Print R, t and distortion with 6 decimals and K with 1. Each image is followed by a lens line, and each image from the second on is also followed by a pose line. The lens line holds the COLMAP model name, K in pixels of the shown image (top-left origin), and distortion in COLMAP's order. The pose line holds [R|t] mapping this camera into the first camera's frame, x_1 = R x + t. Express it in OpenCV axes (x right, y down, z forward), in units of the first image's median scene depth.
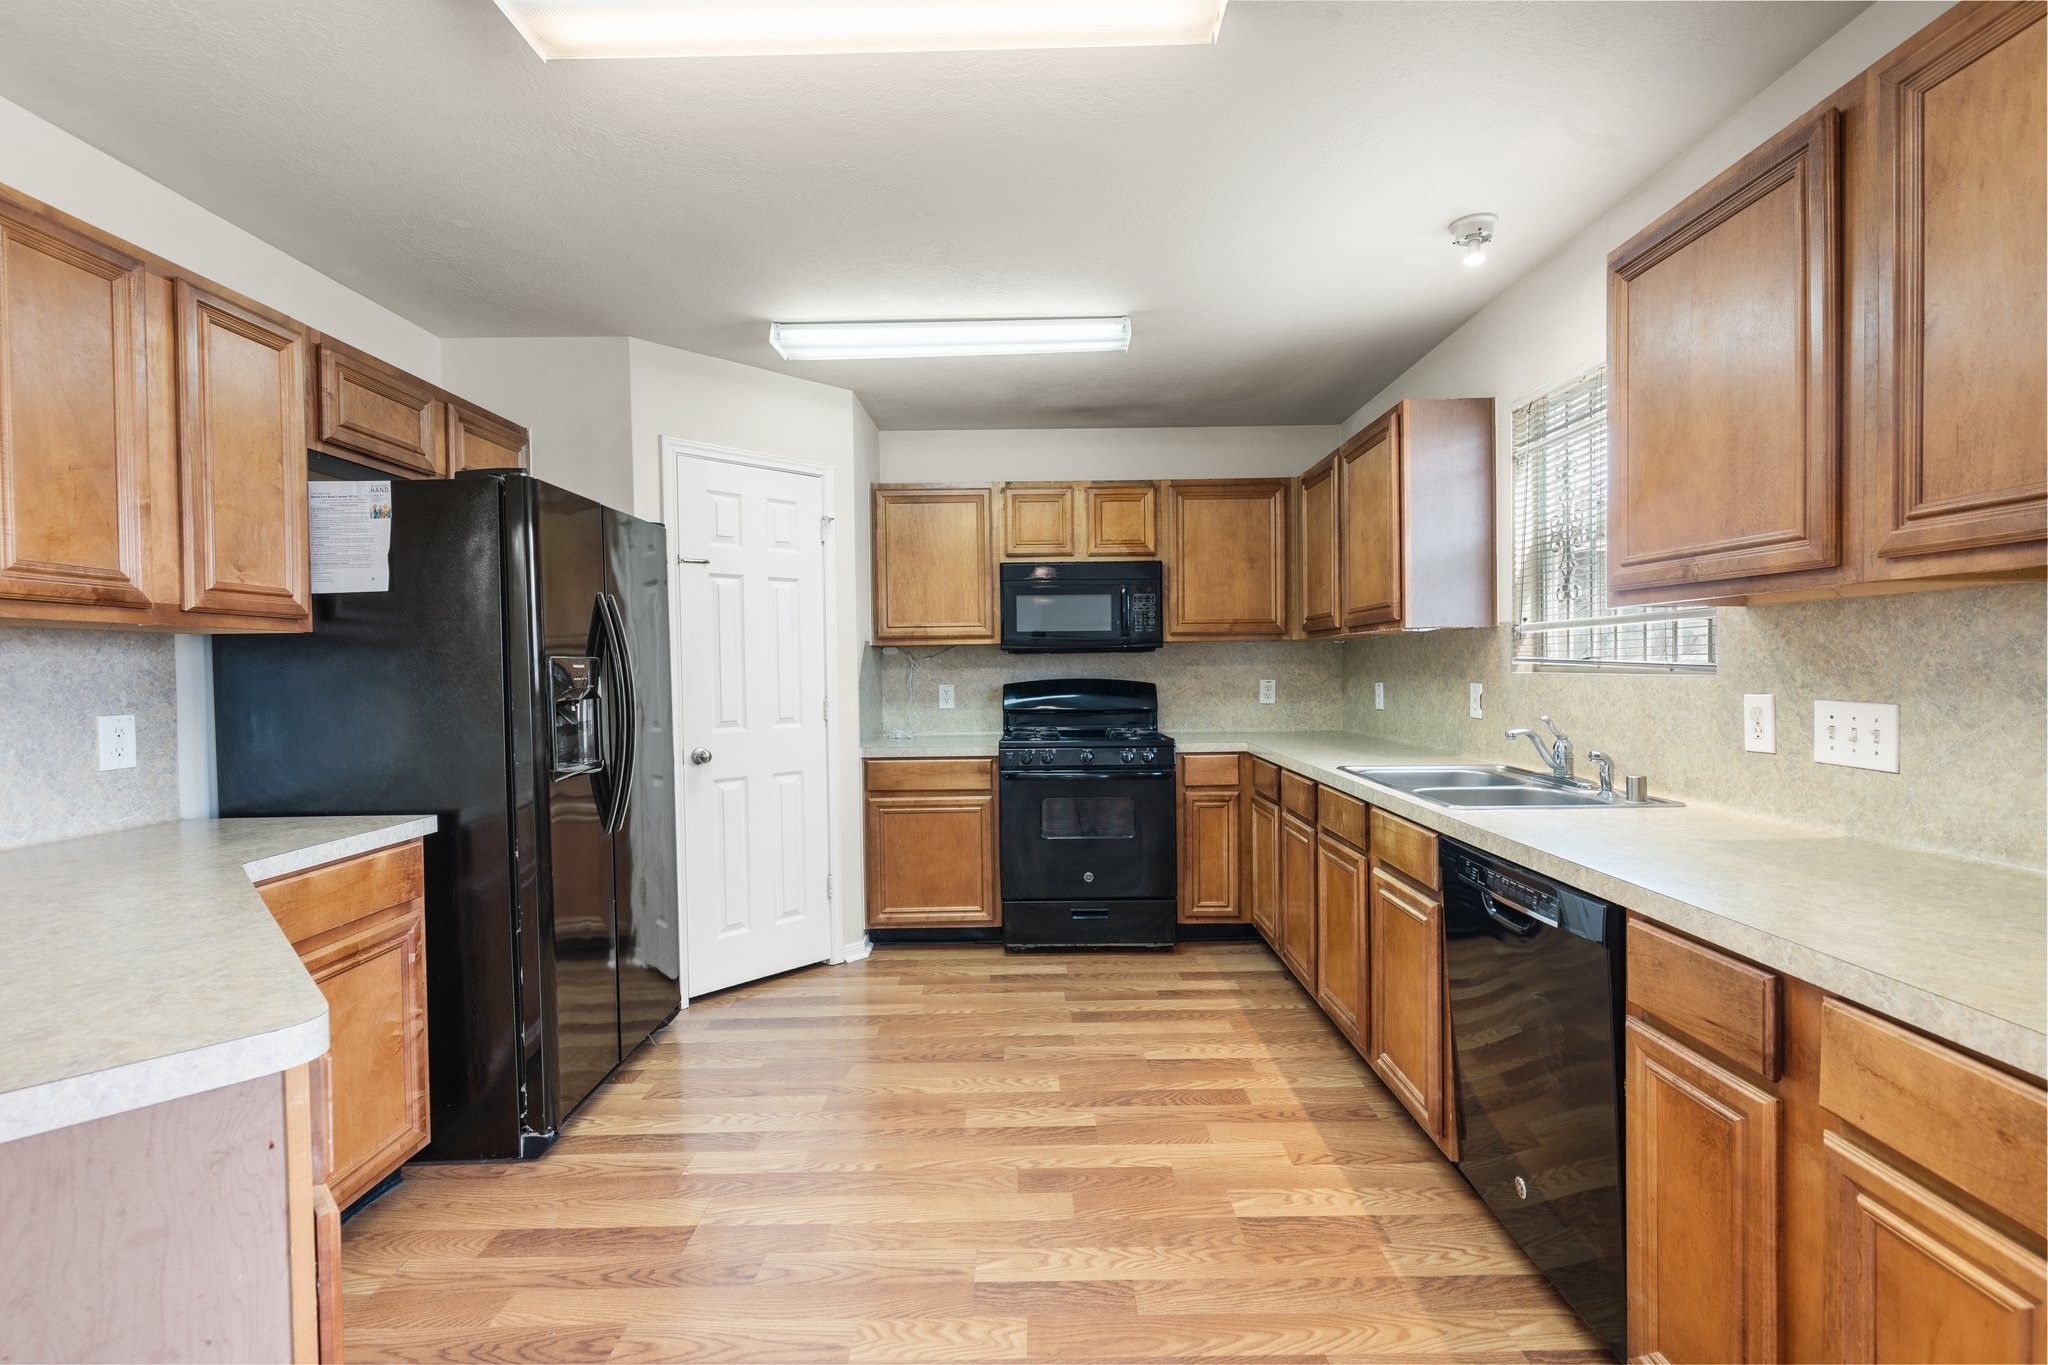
lens RADIAL K [[911.8, 0, 1034.0], [0, 911.8, 684.6], [0, 0, 1]] dist [0.003674, -0.000918]
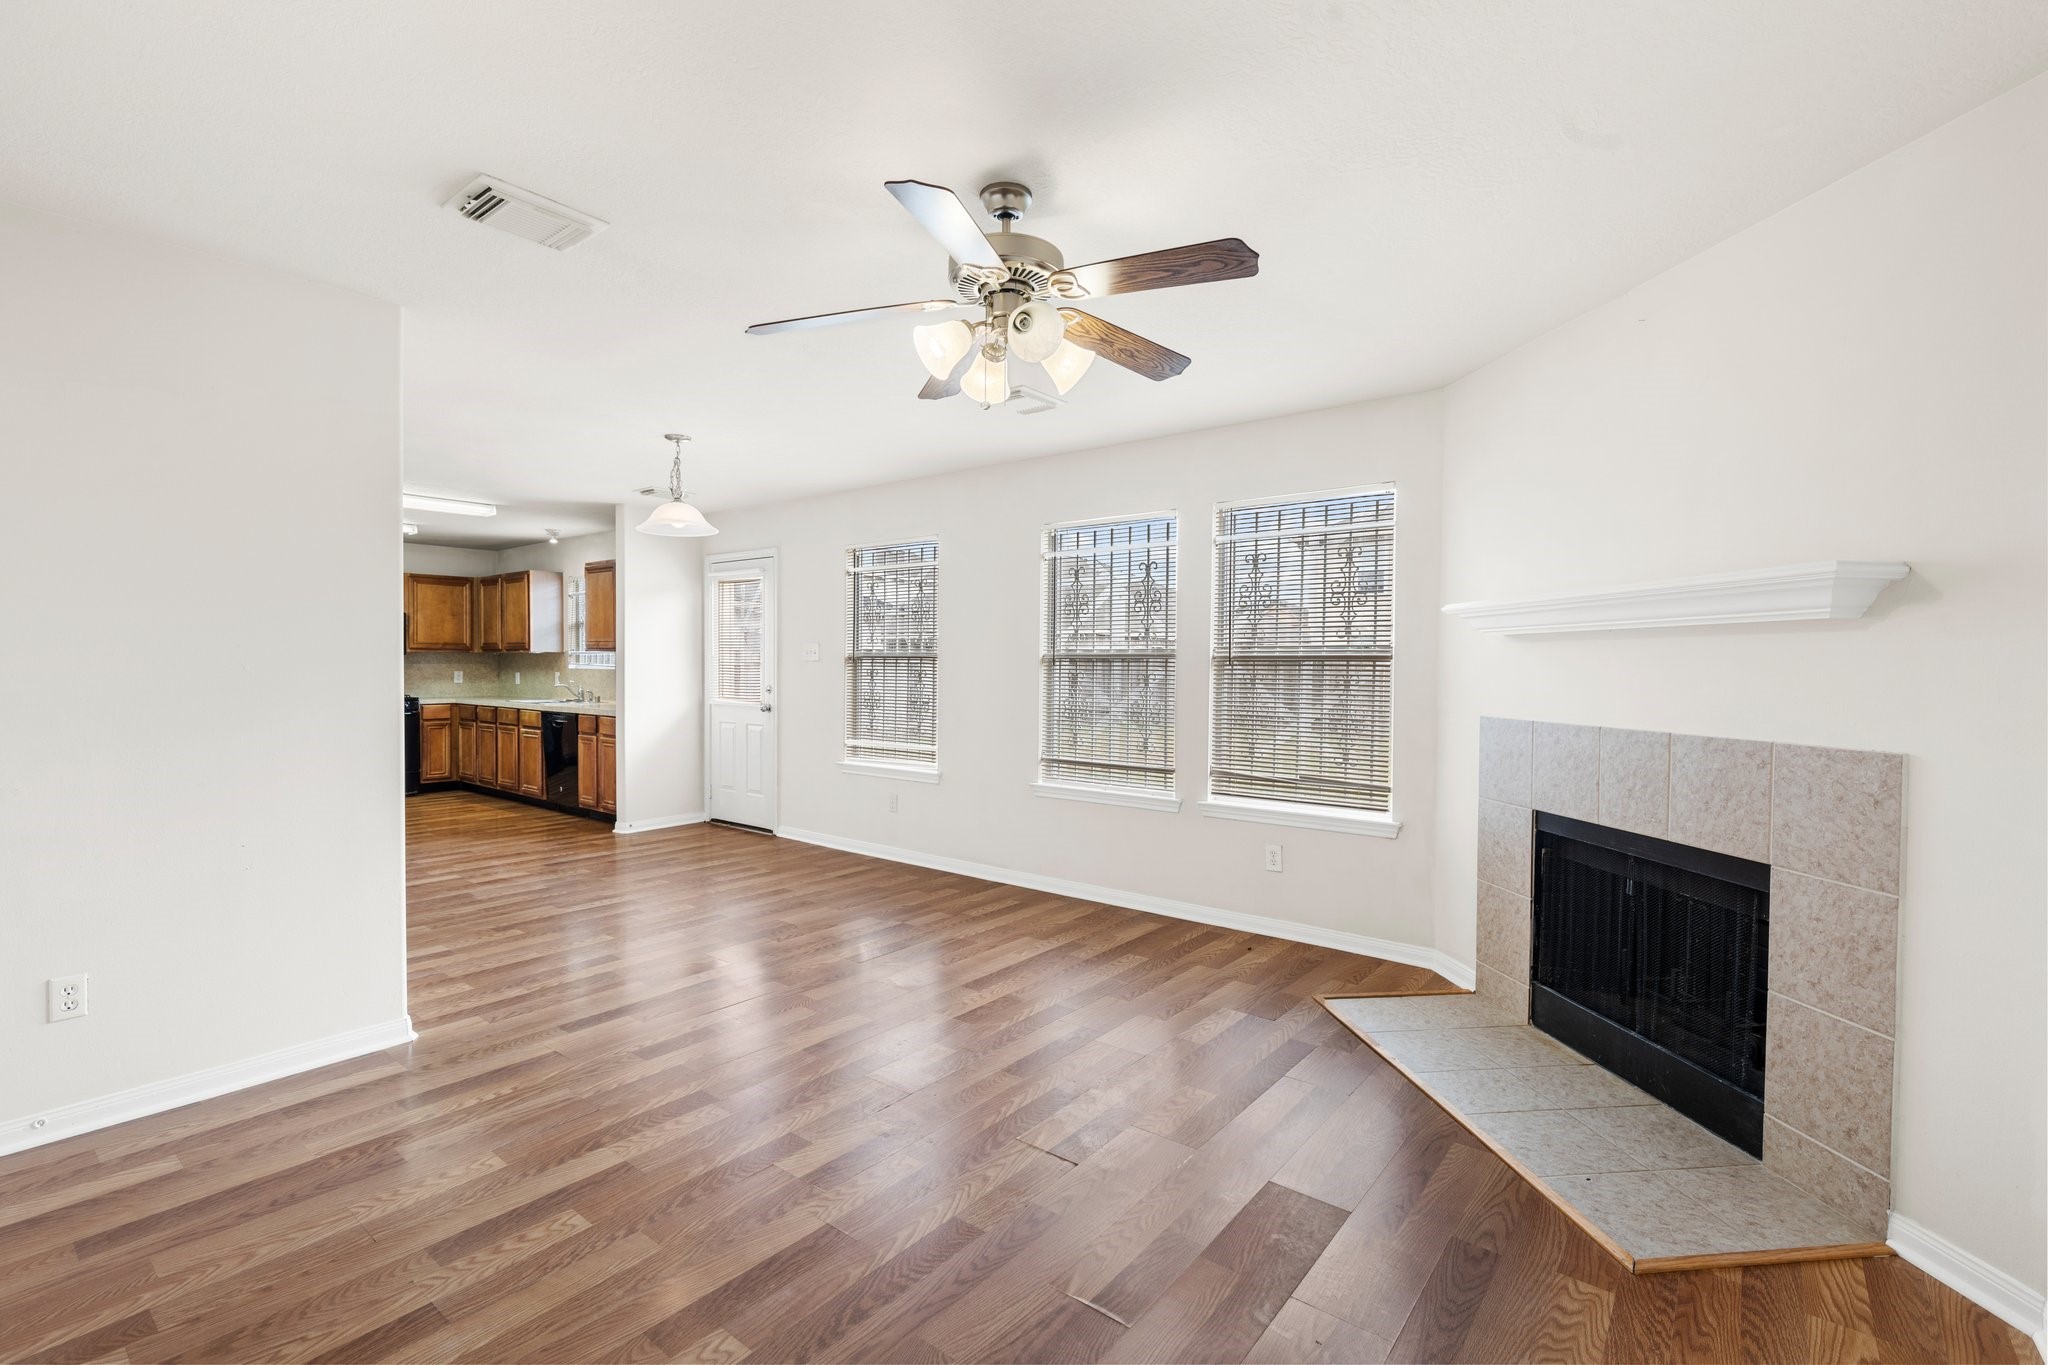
lens RADIAL K [[911.8, 0, 1033.0], [0, 911.8, 678.6], [0, 0, 1]] dist [0.003674, -0.000918]
pose [[0.625165, 0.004042, 0.780482, -0.676859], [0.003823, 0.999959, -0.008241, 0.041240], [-0.780483, 0.008136, 0.625124, -1.623042]]
